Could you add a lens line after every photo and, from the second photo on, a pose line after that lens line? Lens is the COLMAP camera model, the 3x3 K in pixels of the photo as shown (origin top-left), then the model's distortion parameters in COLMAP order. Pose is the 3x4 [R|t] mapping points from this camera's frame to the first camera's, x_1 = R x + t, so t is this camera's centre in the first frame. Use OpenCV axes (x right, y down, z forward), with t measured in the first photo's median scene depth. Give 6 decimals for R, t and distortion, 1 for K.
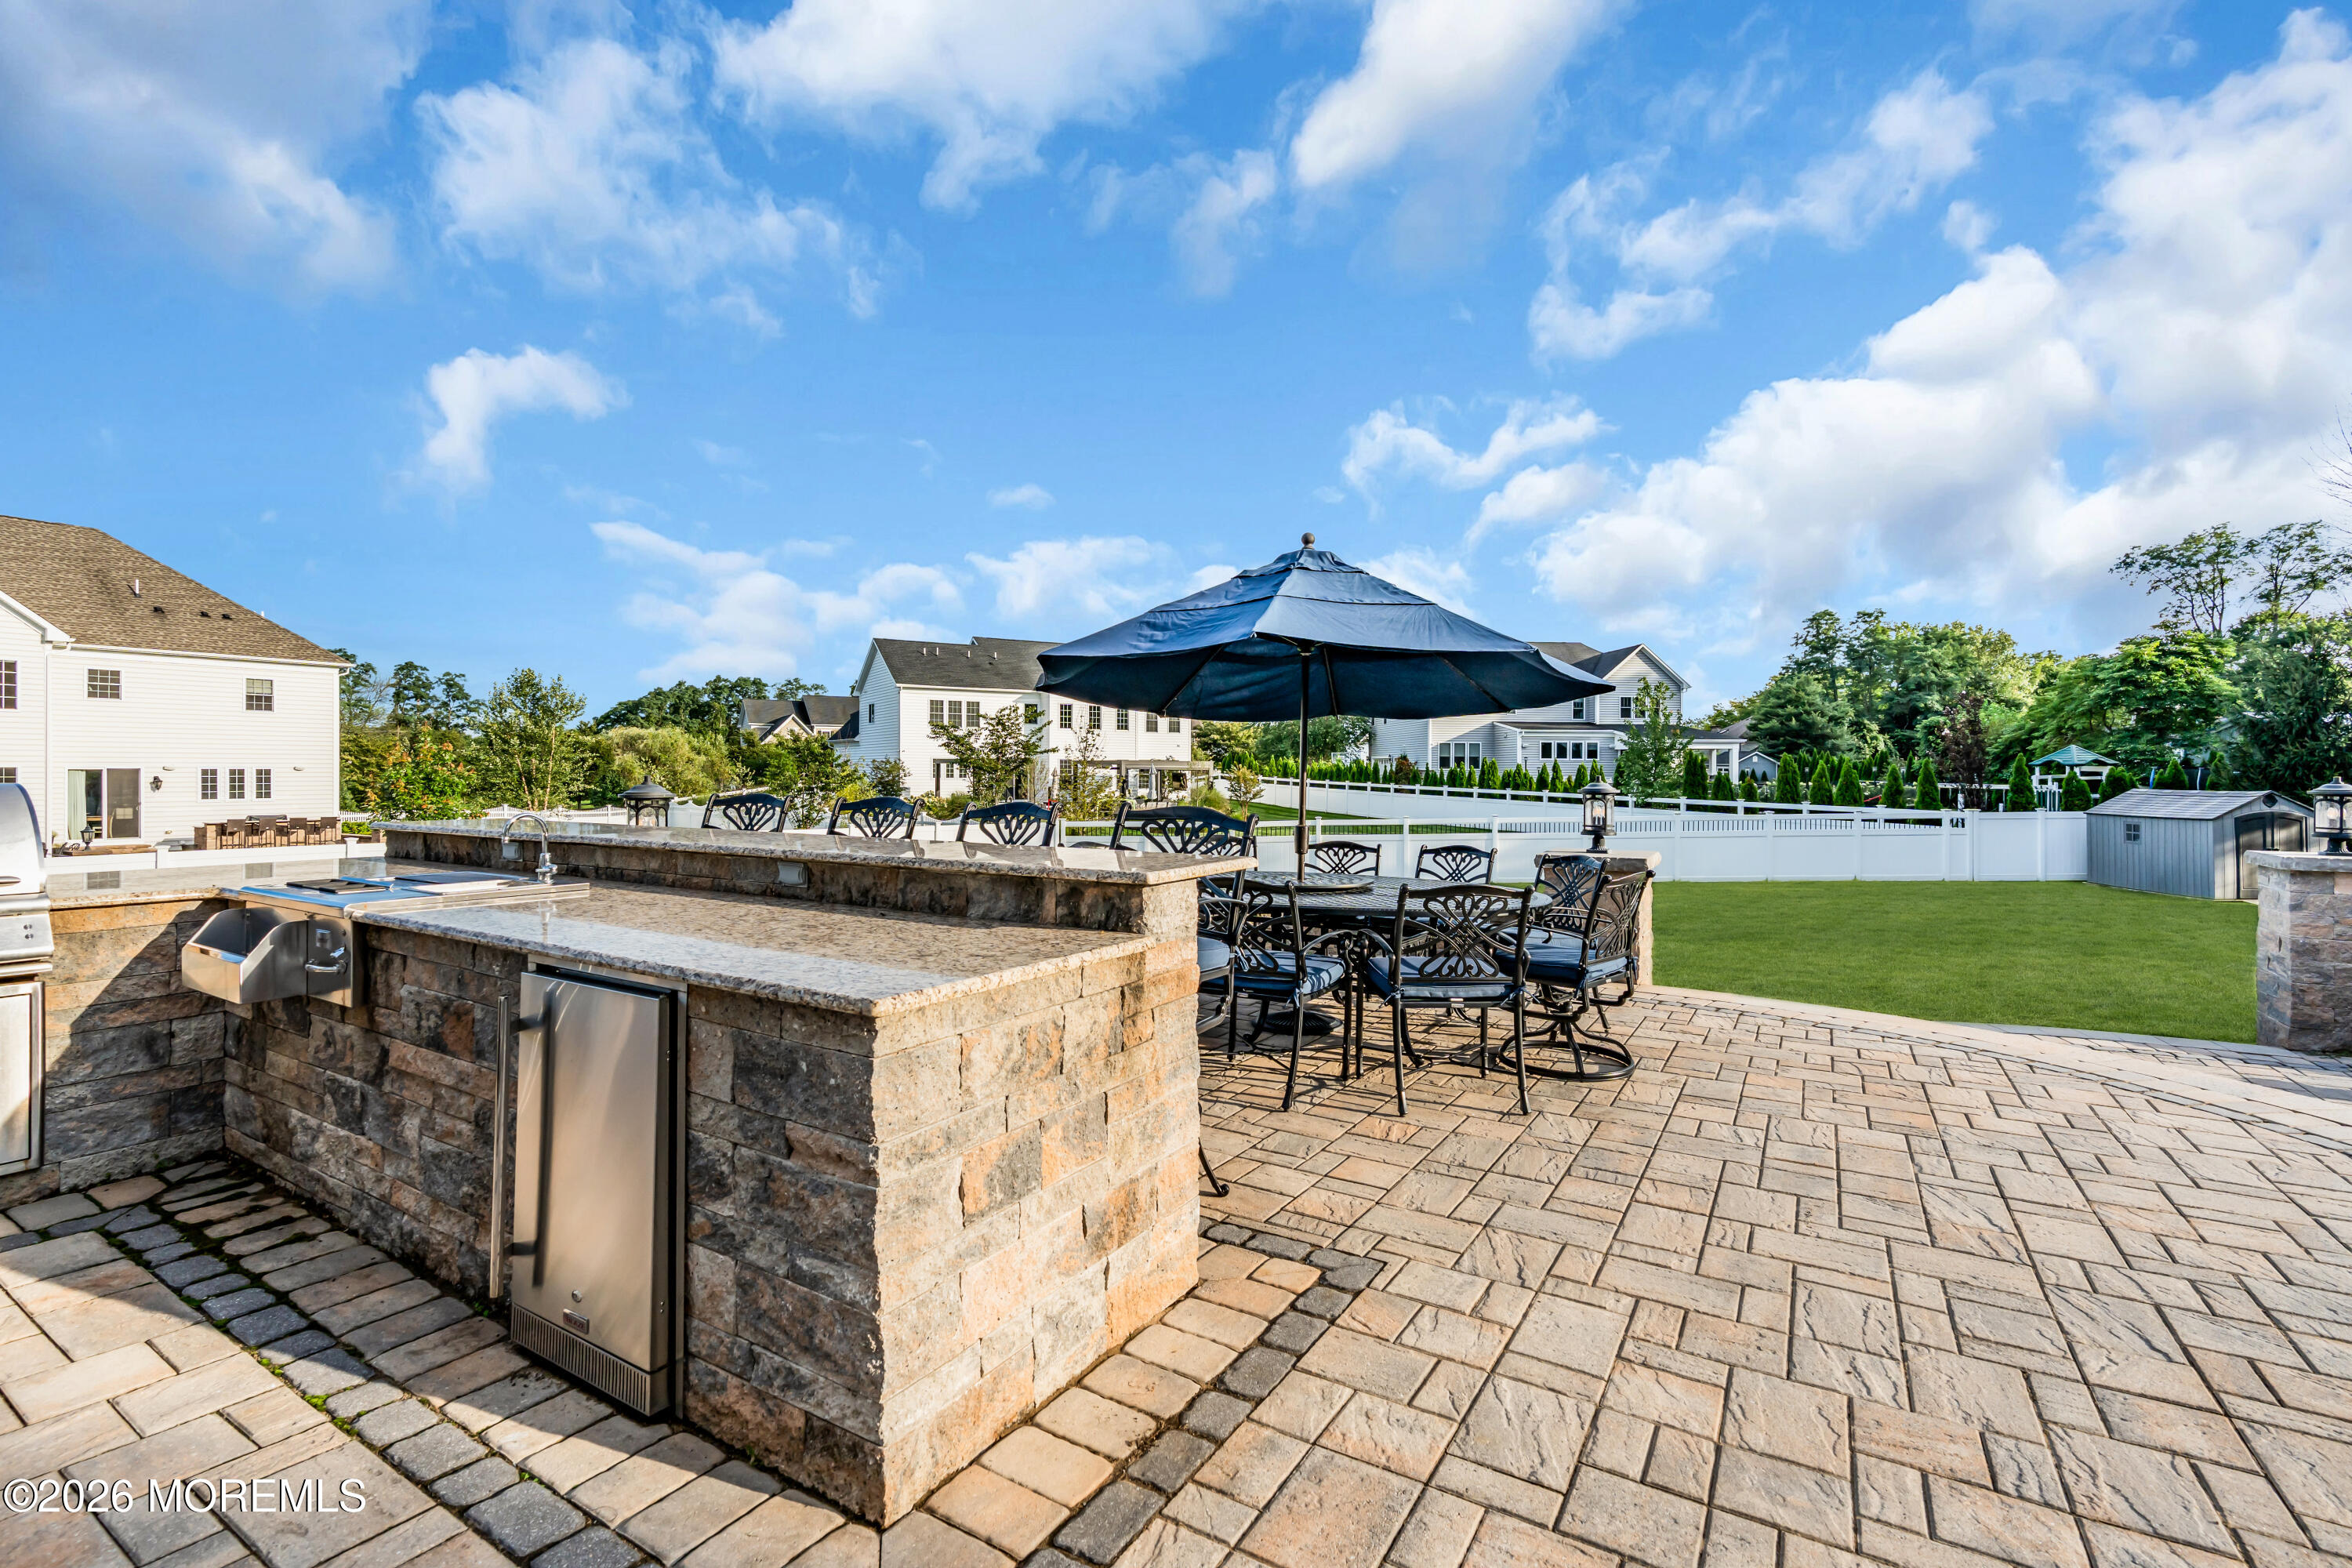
lens RADIAL K [[1065.8, 0, 1177.1], [0, 1065.8, 779.8], [0, 0, 1]] dist [0.000222, -0.000851]
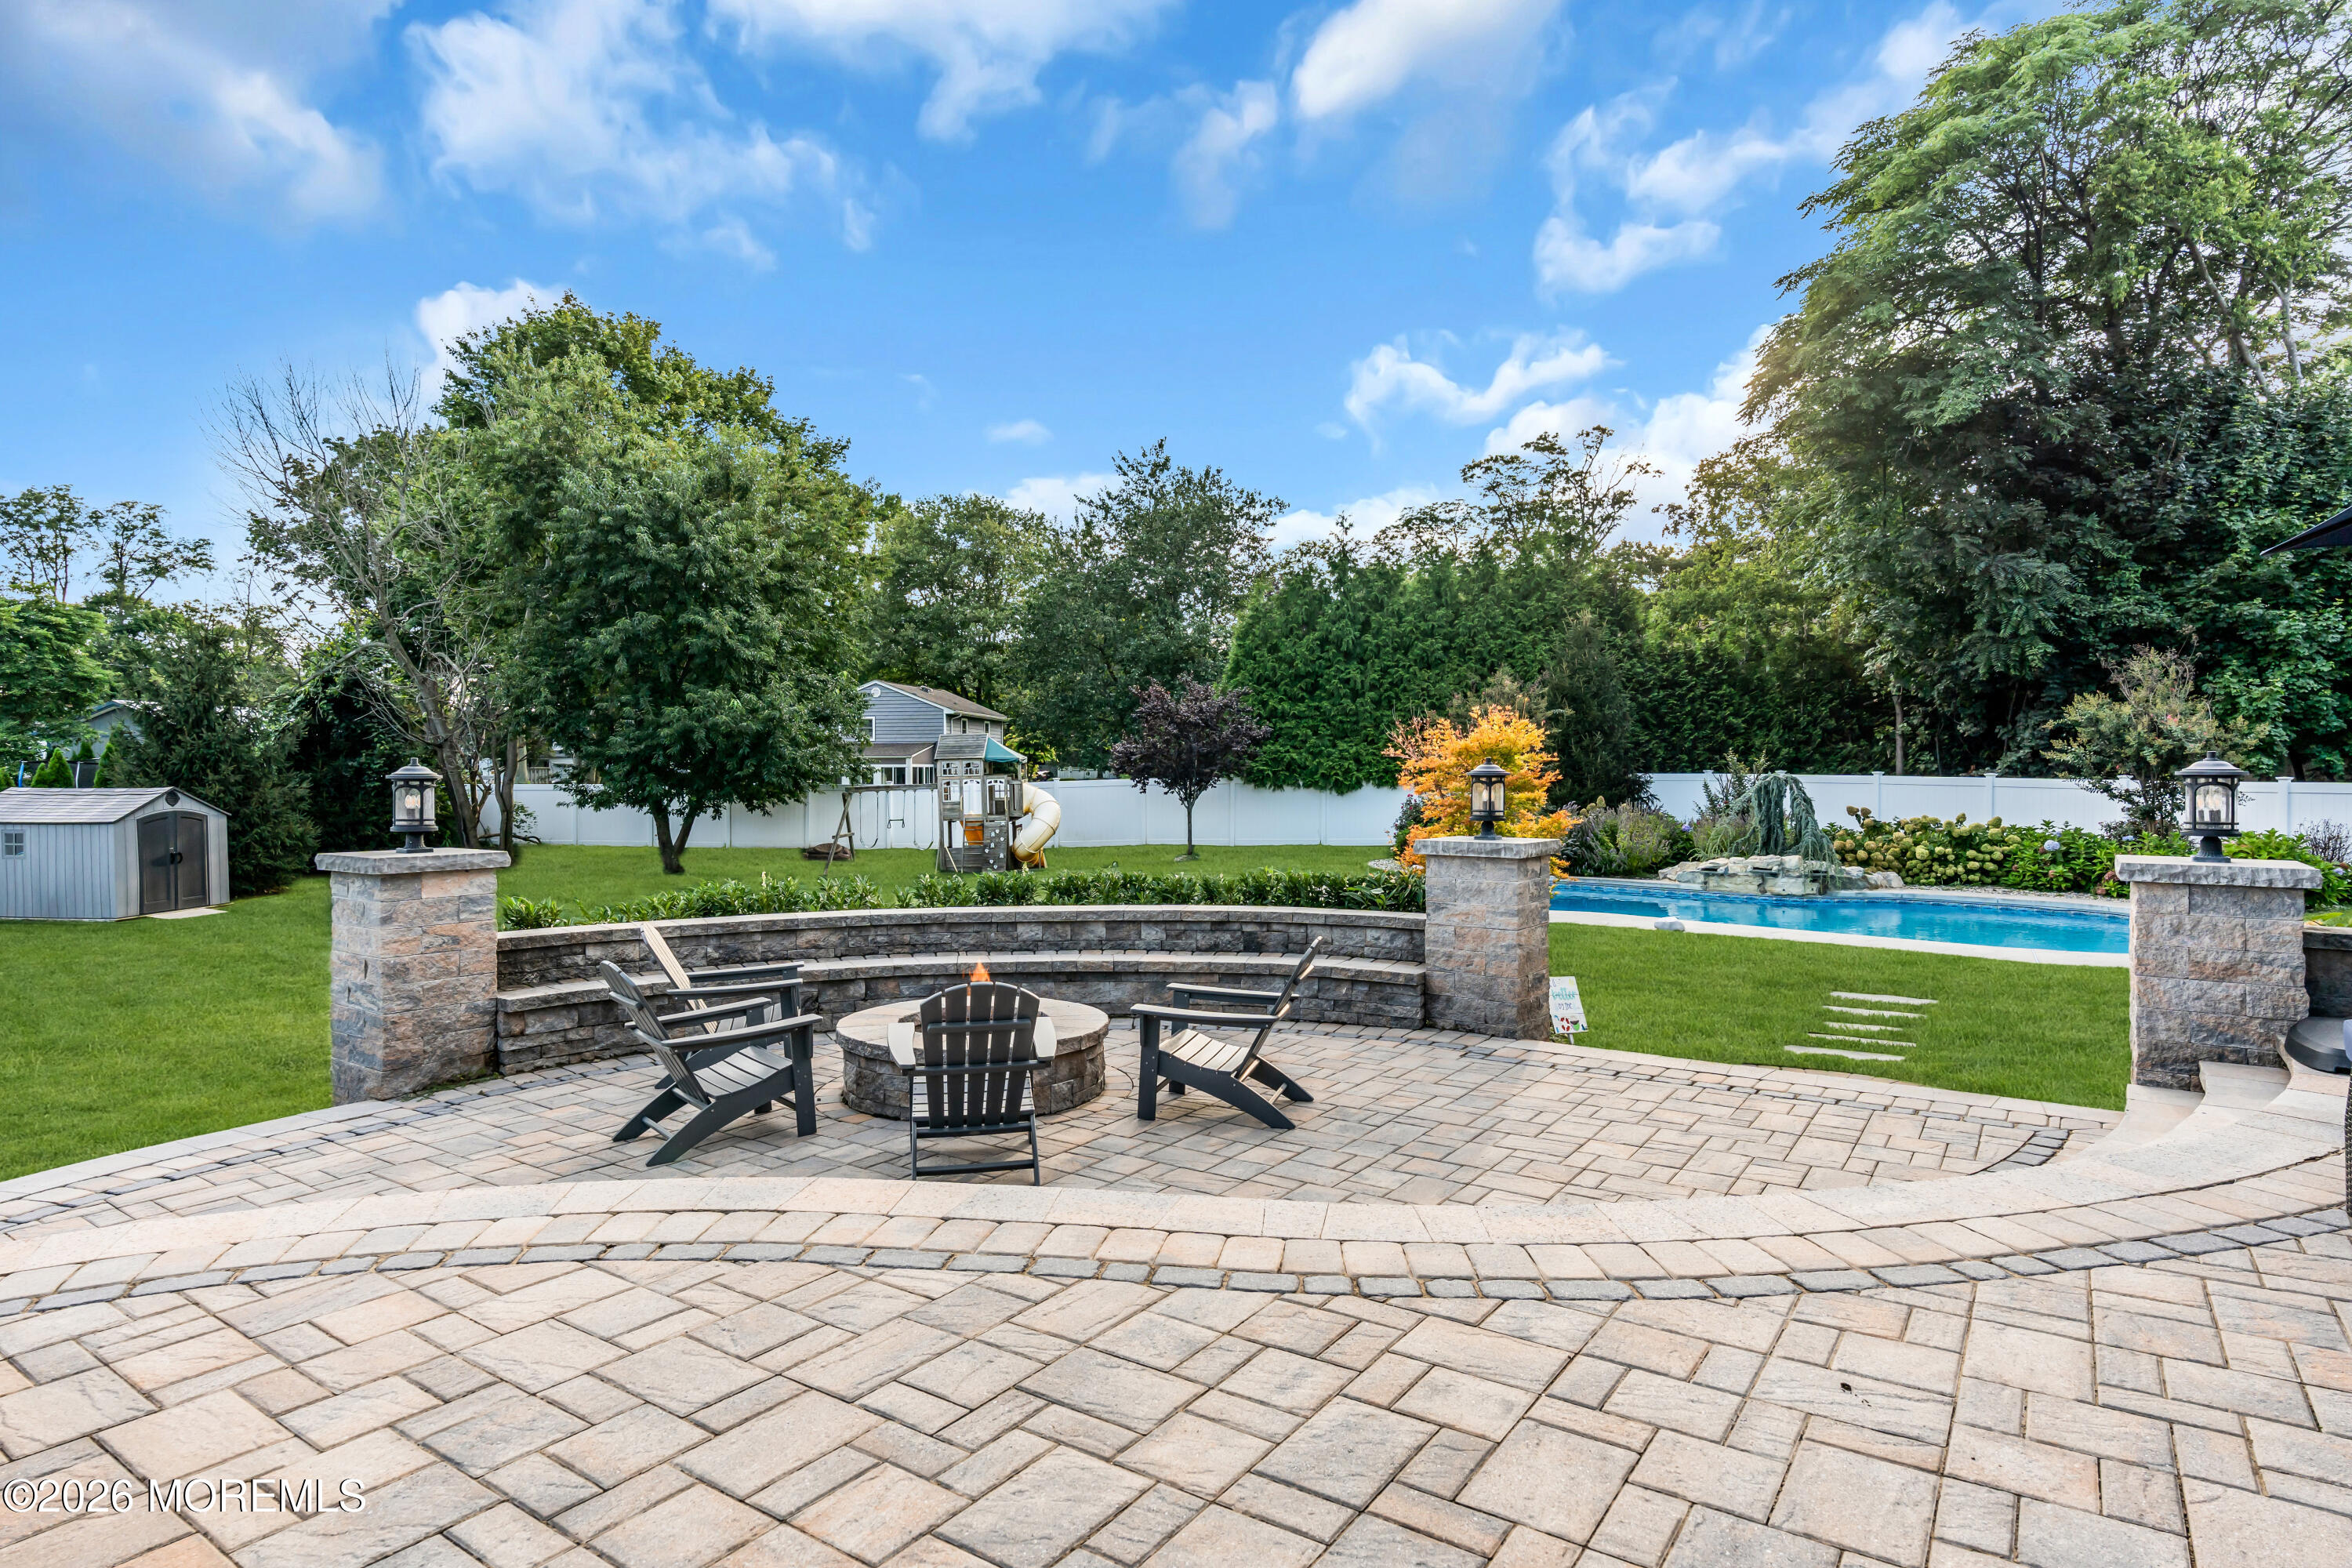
lens RADIAL K [[1248.0, 0, 1178.4], [0, 1248.0, 765.6], [0, 0, 1]] dist [0.006990, -0.001578]
pose [[0.062578, 0.002448, 0.998037, 0.015482], [0.008240, 0.999962, -0.002969, 0.001062], [-0.998006, 0.008410, 0.062556, 0.037729]]
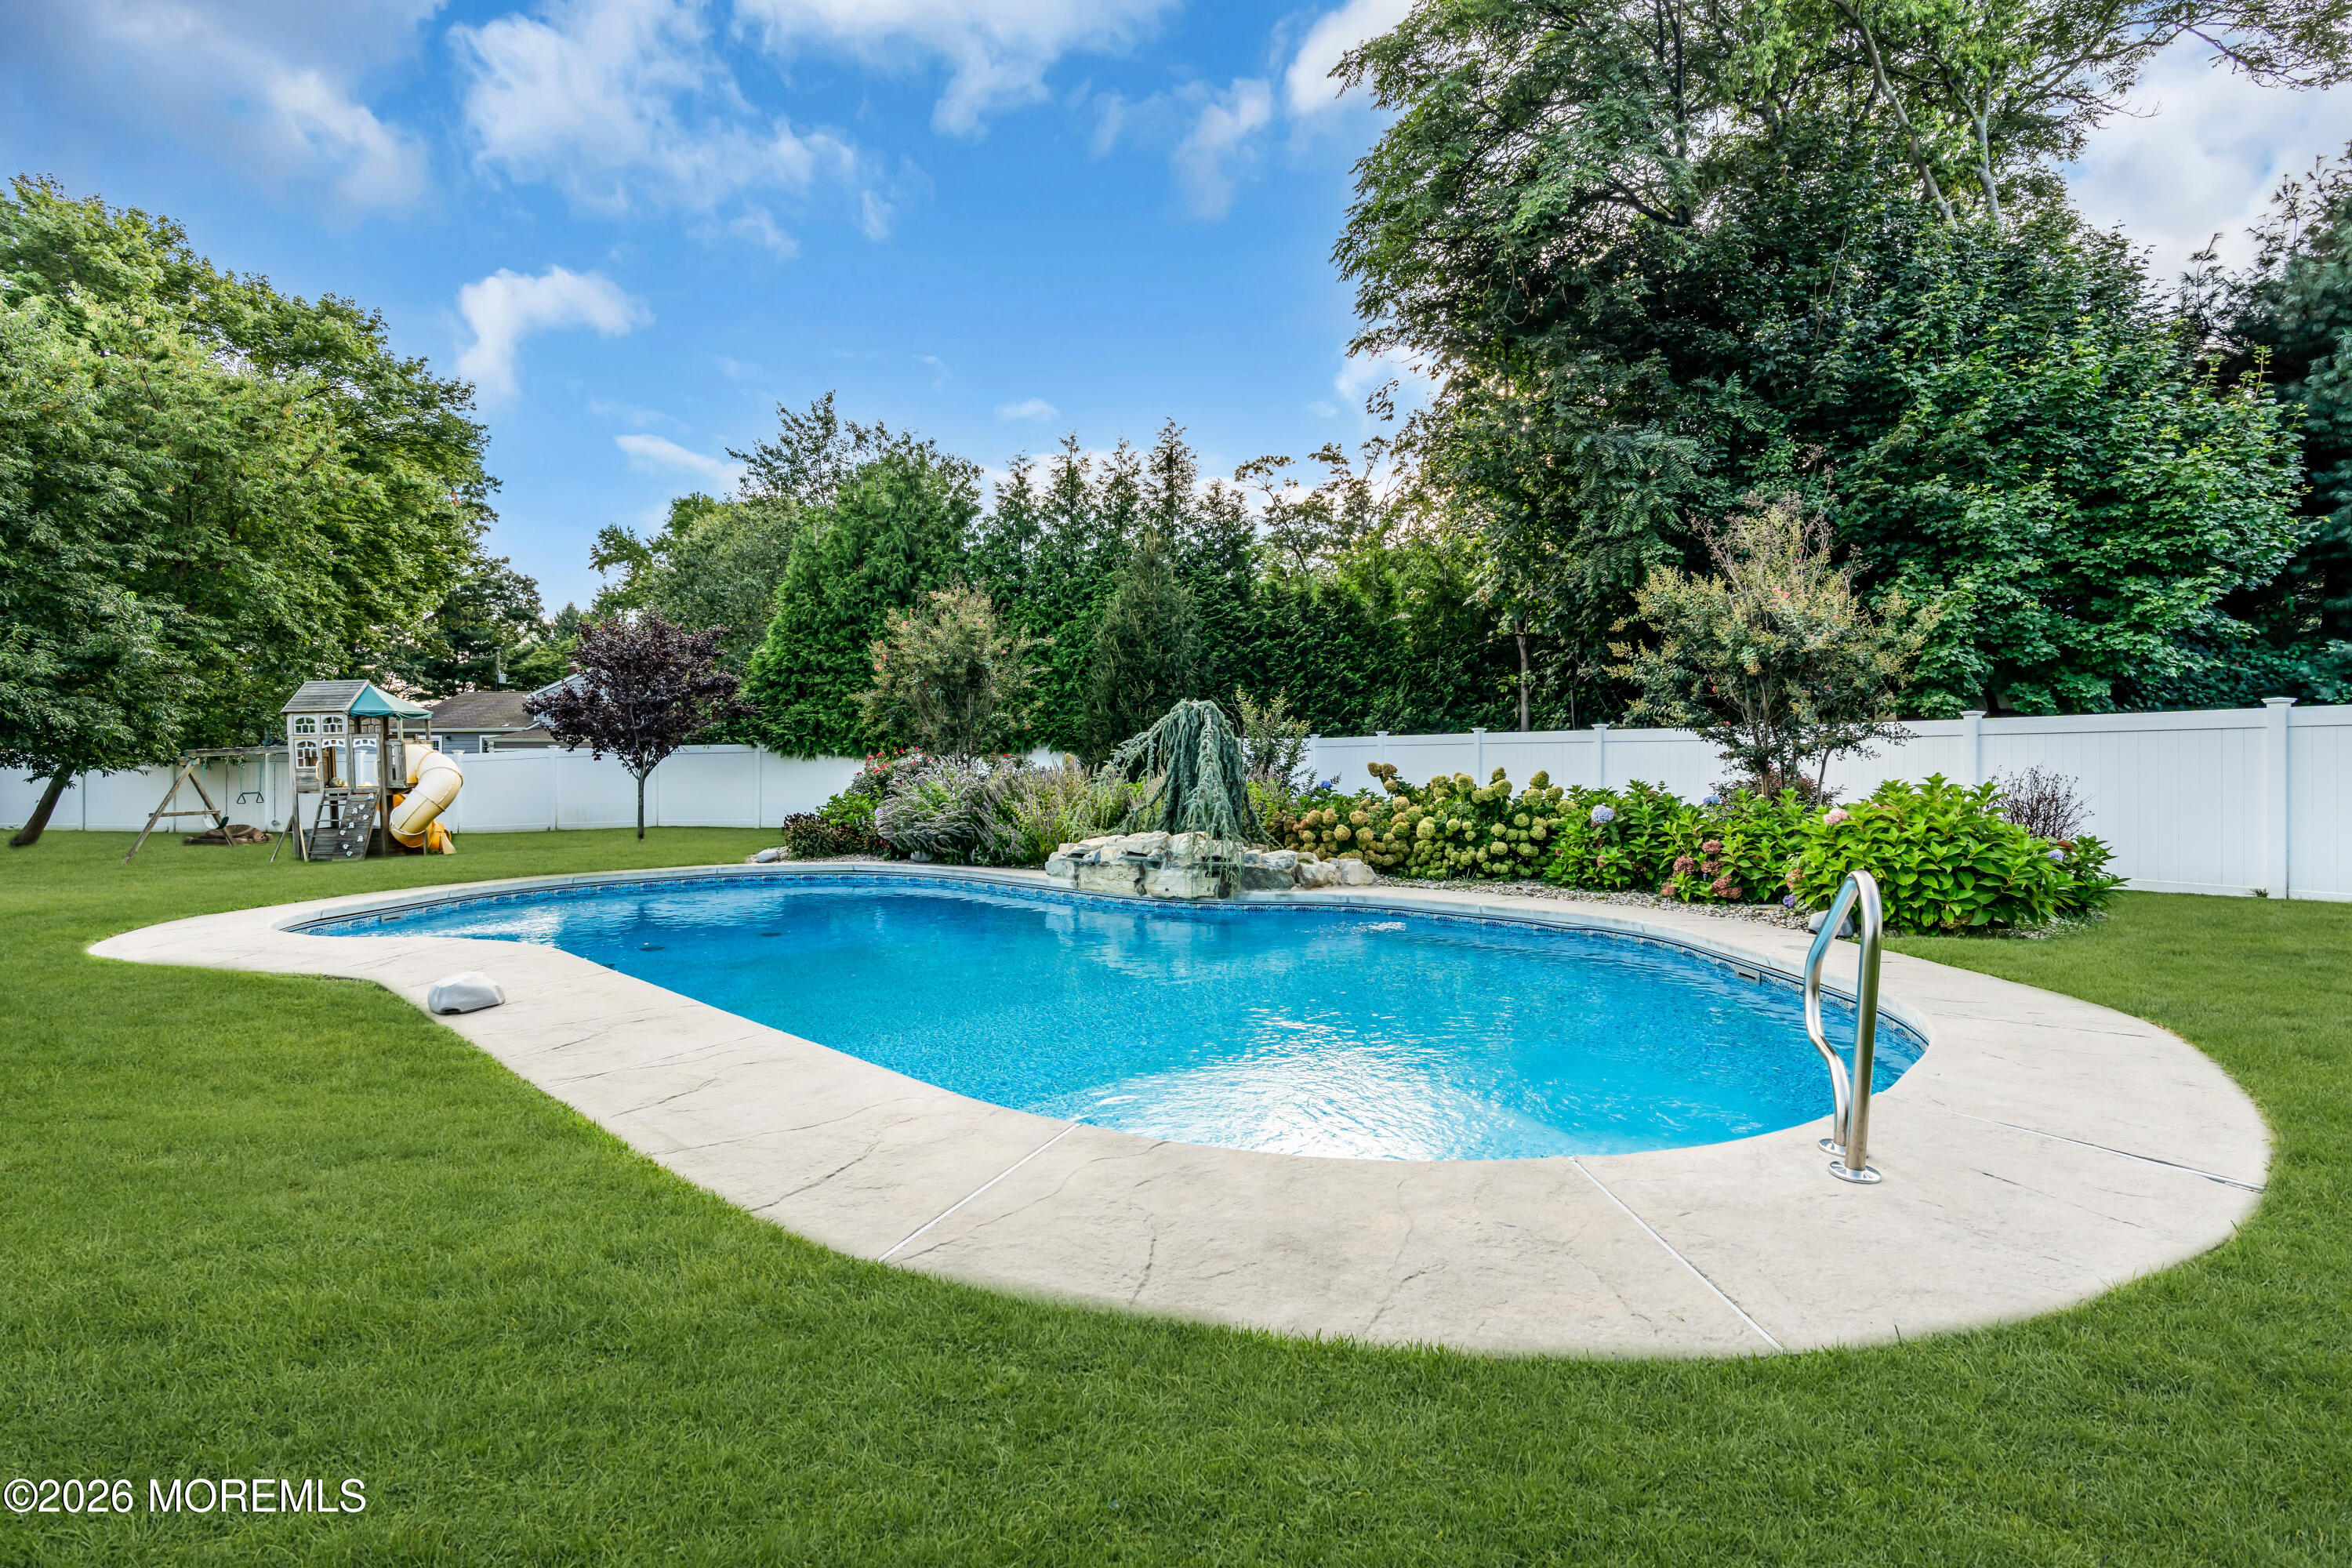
lens RADIAL K [[1065.8, 0, 1146.0], [0, 1065.8, 766.0], [0, 0, 1]] dist [0.000222, -0.000851]
pose [[0.013772, 0.003744, 0.999898, 0.189872], [0.007164, 0.999967, -0.003843, 0.015615], [-0.999879, 0.007216, 0.013745, -0.102109]]
